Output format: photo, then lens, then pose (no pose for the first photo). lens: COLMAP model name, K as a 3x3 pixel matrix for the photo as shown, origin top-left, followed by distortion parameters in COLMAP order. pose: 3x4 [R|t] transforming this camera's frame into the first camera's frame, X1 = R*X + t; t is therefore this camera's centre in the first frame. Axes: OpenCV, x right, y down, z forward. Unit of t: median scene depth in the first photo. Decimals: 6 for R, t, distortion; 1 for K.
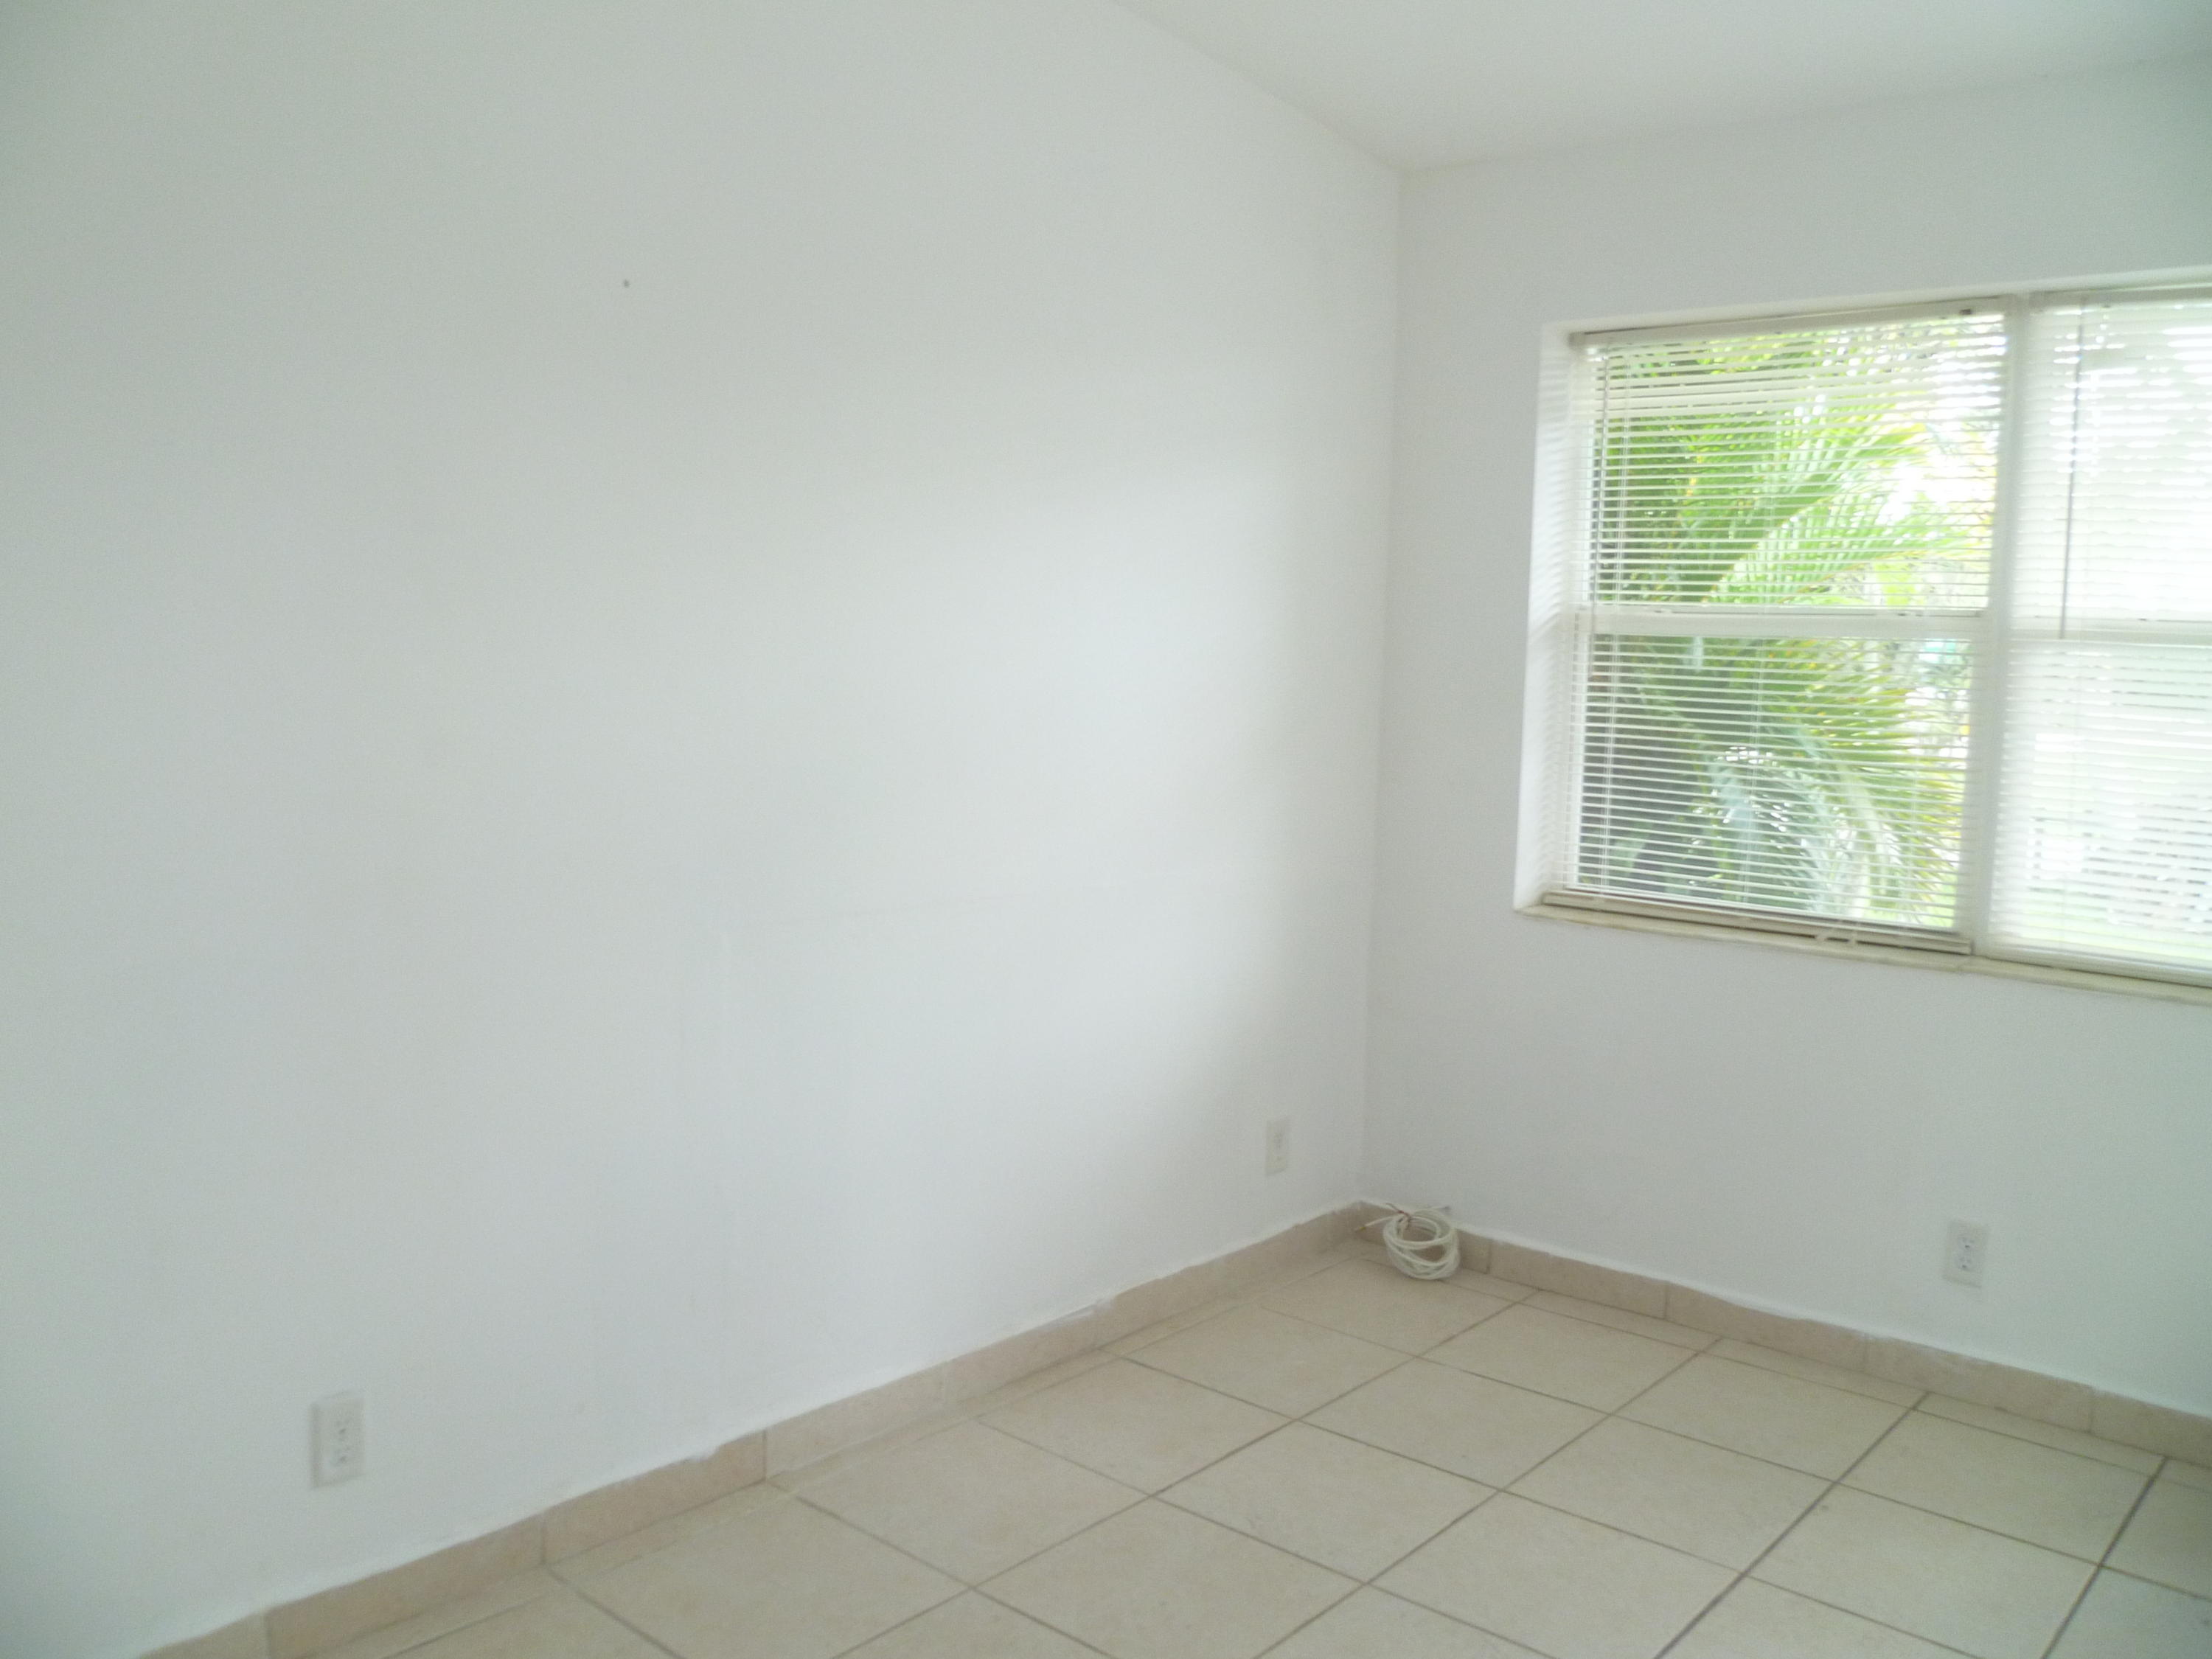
lens RADIAL K [[1811.1, 0, 1083.9], [0, 1811.1, 826.3], [0, 0, 1]] dist [-0.095797, 0.034055]
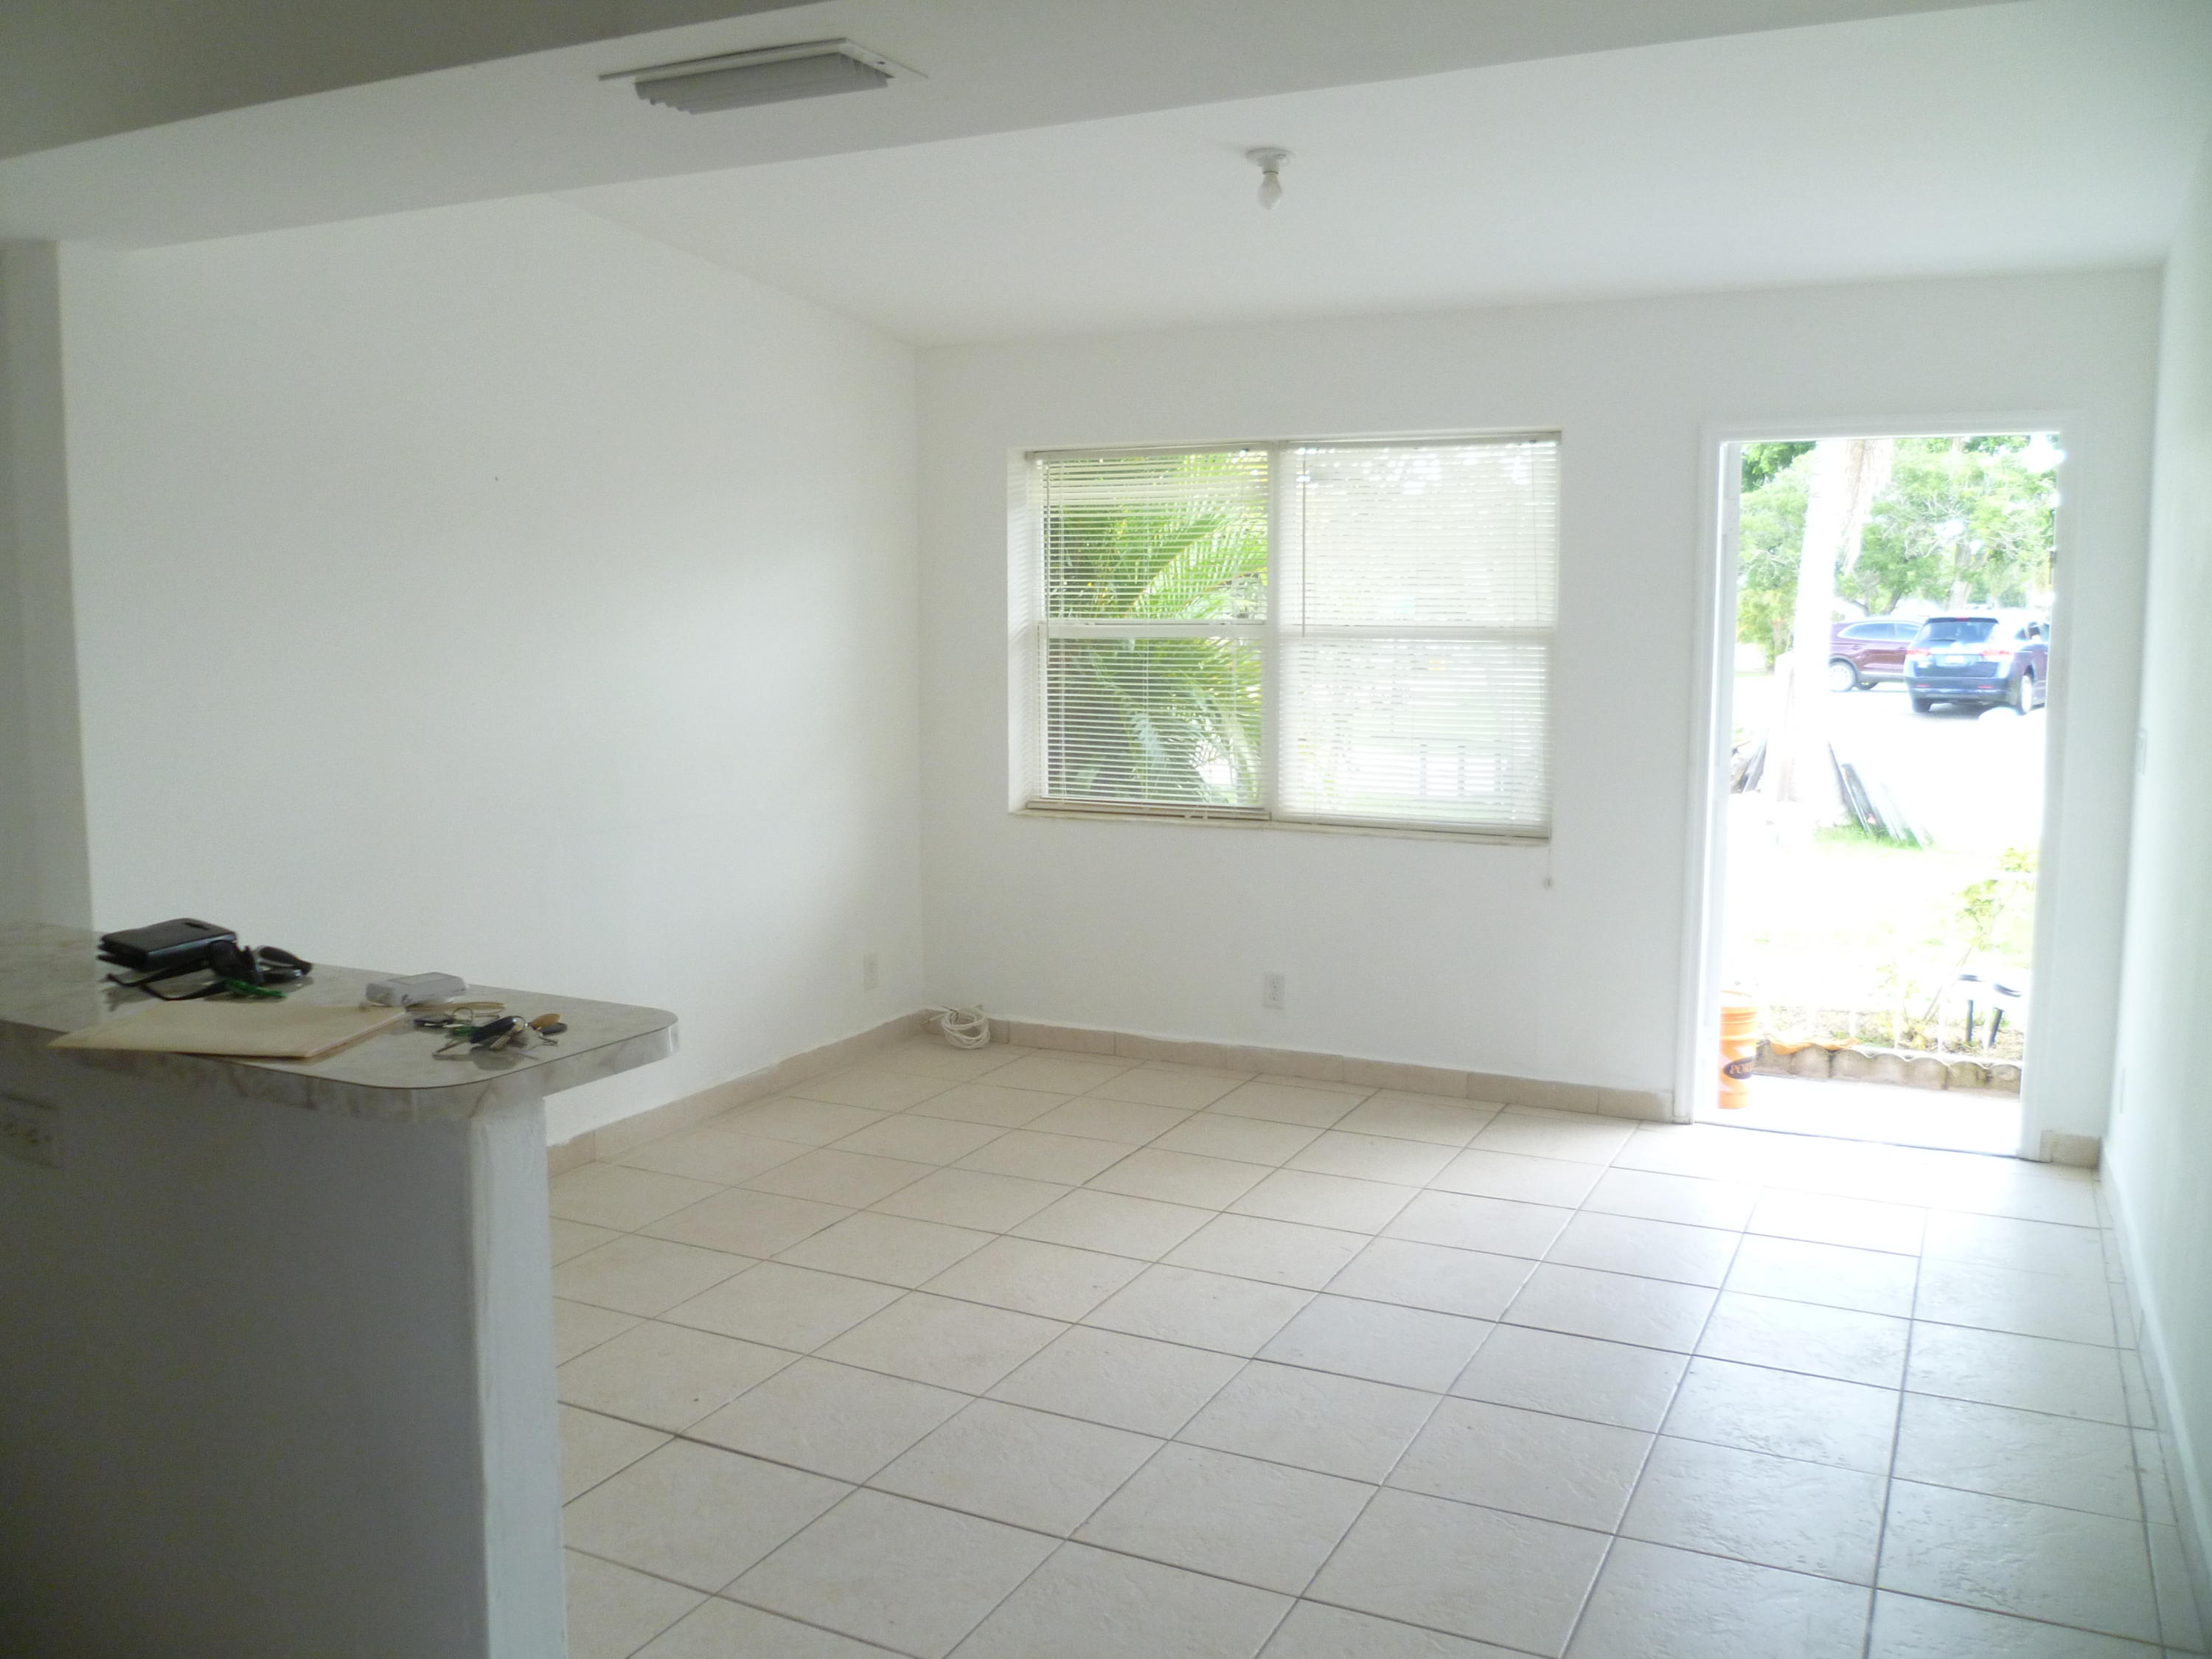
lens RADIAL K [[1811.1, 0, 1114.4], [0, 1811.1, 849.7], [0, 0, 1]] dist [-0.095797, 0.034055]
pose [[0.961728, -0.062519, 0.266779, -0.104786], [0.053770, 0.997753, 0.039983, 0.020187], [-0.268679, -0.024108, 0.962928, -0.586898]]
